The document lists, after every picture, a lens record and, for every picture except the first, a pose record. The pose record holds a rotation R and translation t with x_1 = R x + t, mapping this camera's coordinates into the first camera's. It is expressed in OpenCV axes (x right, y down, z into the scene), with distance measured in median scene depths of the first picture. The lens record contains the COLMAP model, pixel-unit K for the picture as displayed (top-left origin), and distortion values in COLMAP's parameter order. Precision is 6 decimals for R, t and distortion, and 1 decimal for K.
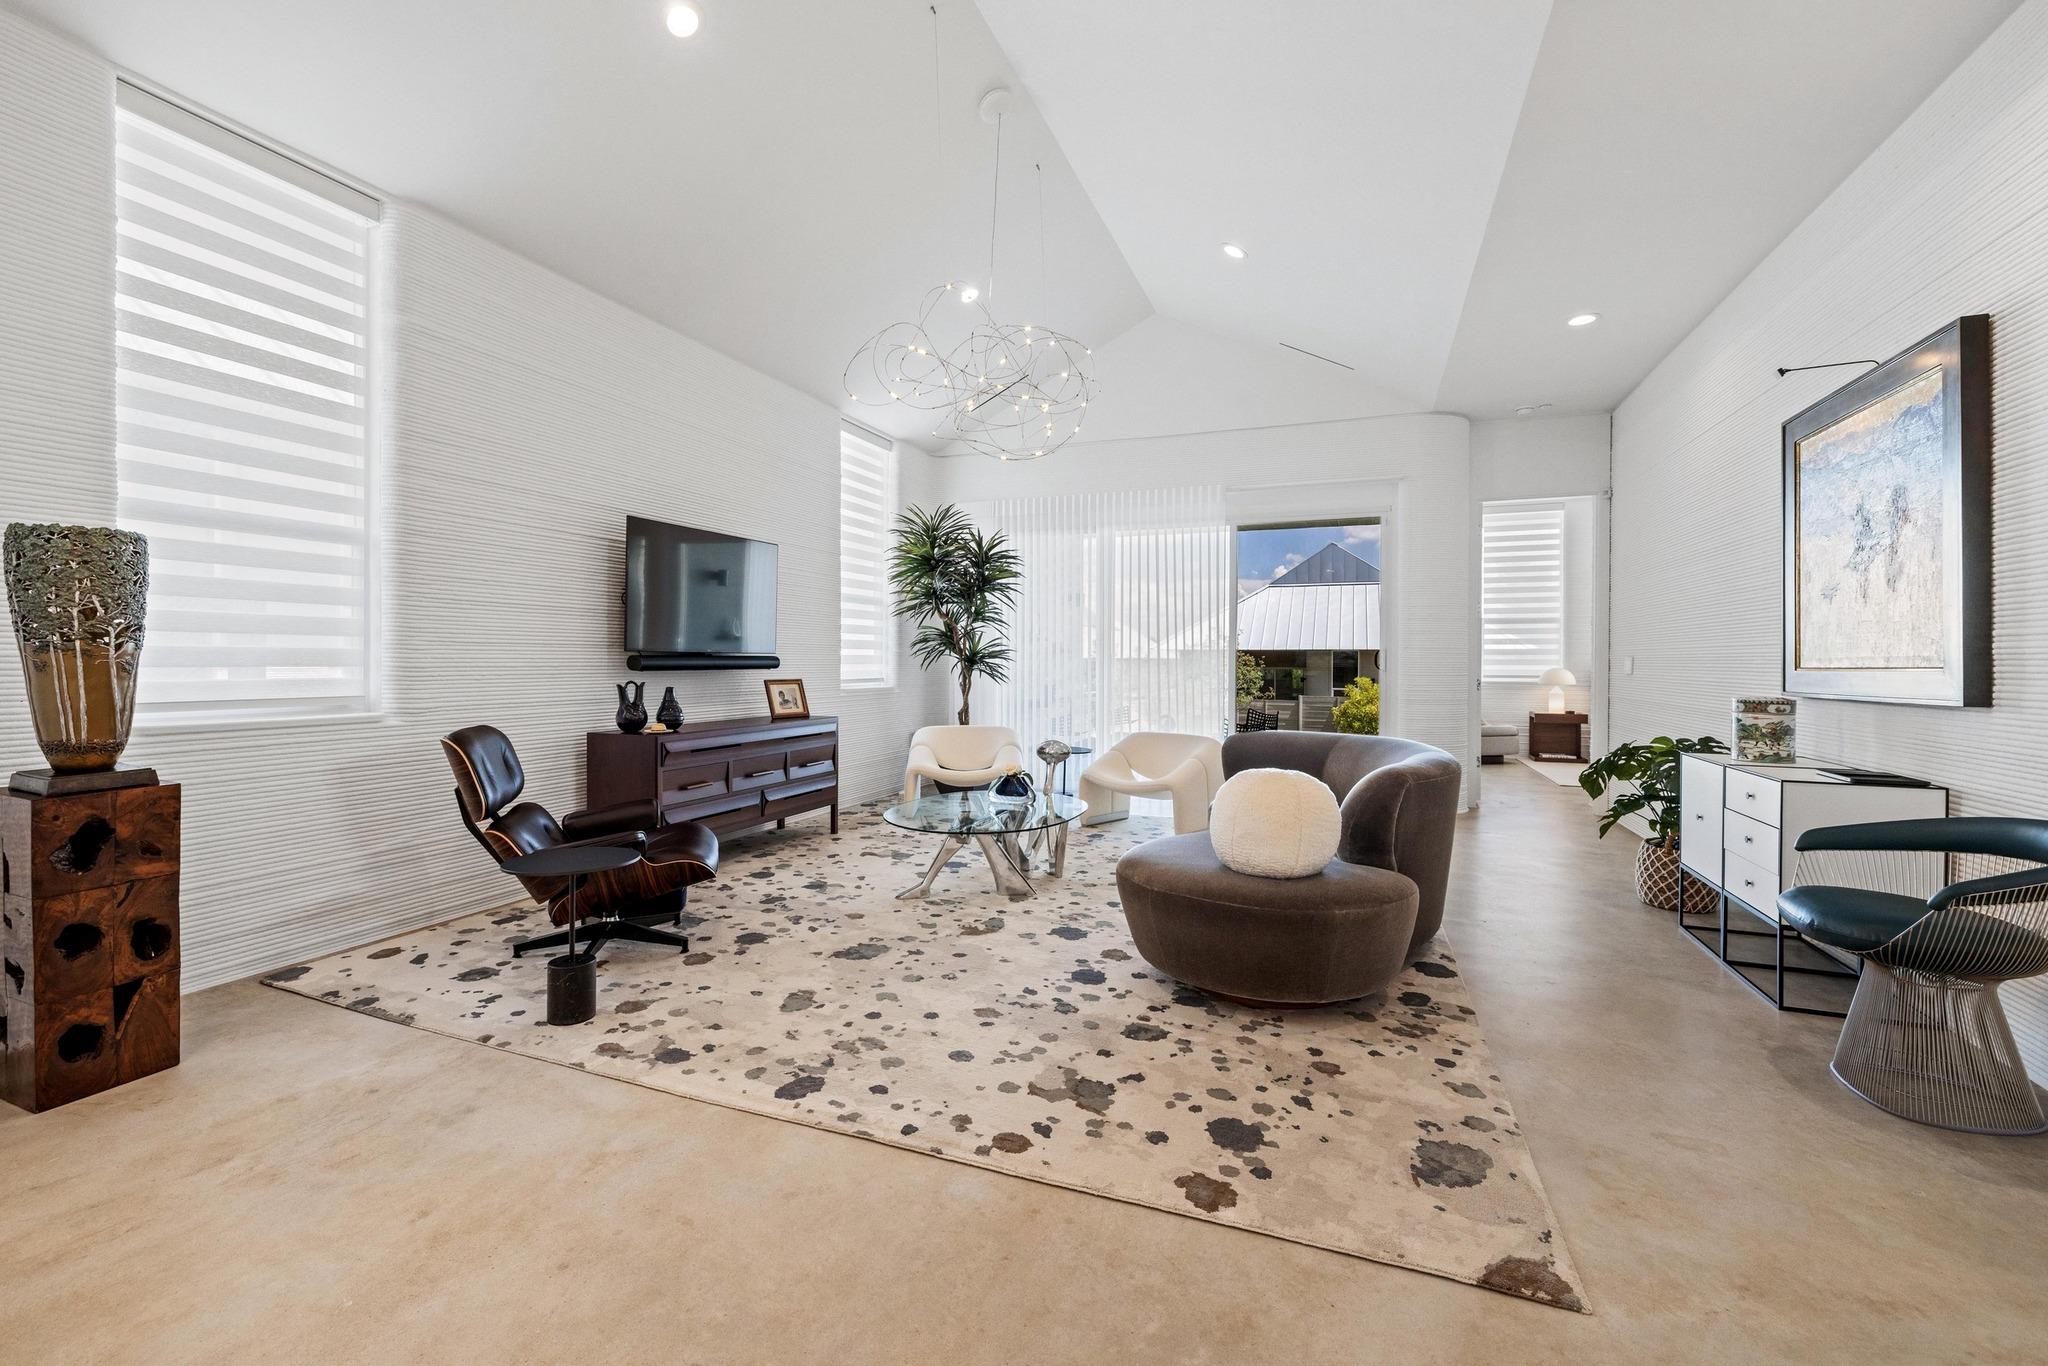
lens RADIAL K [[859.9, 0, 1021.4], [0, 859.9, 651.3], [0, 0, 1]] dist [0.001749, 0.002586]
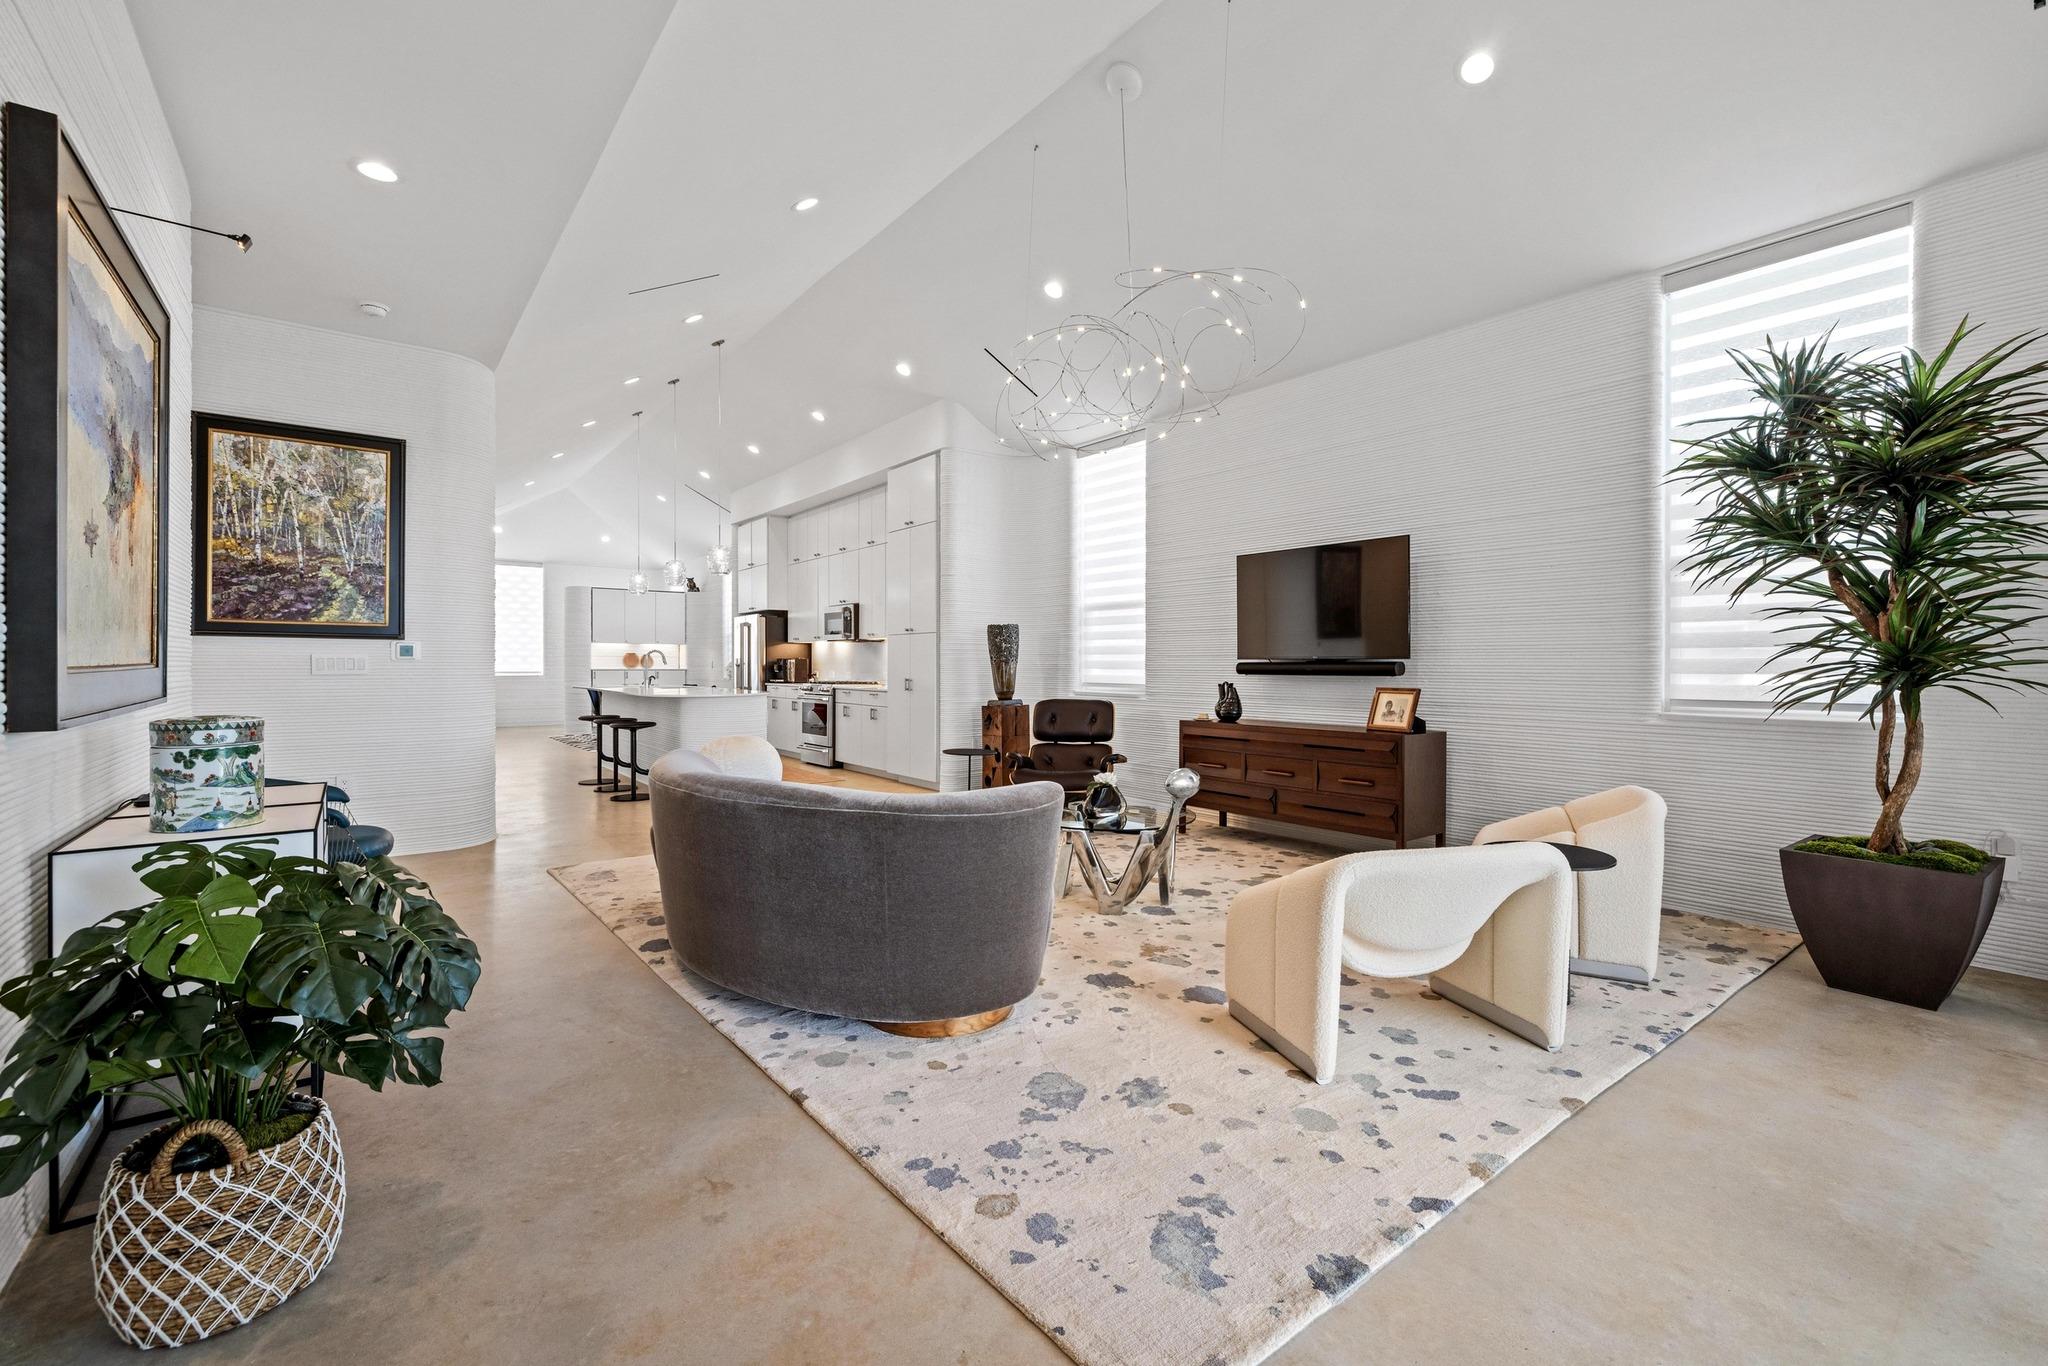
lens RADIAL K [[859.9, 0, 1031.1], [0, 859.9, 690.9], [0, 0, 1]] dist [0.001749, 0.002586]
pose [[-0.497462, 0.010257, -0.867425, 0.681107], [-0.002682, 0.999907, 0.013361, 0.025436], [0.867482, 0.008973, -0.497388, 1.119953]]
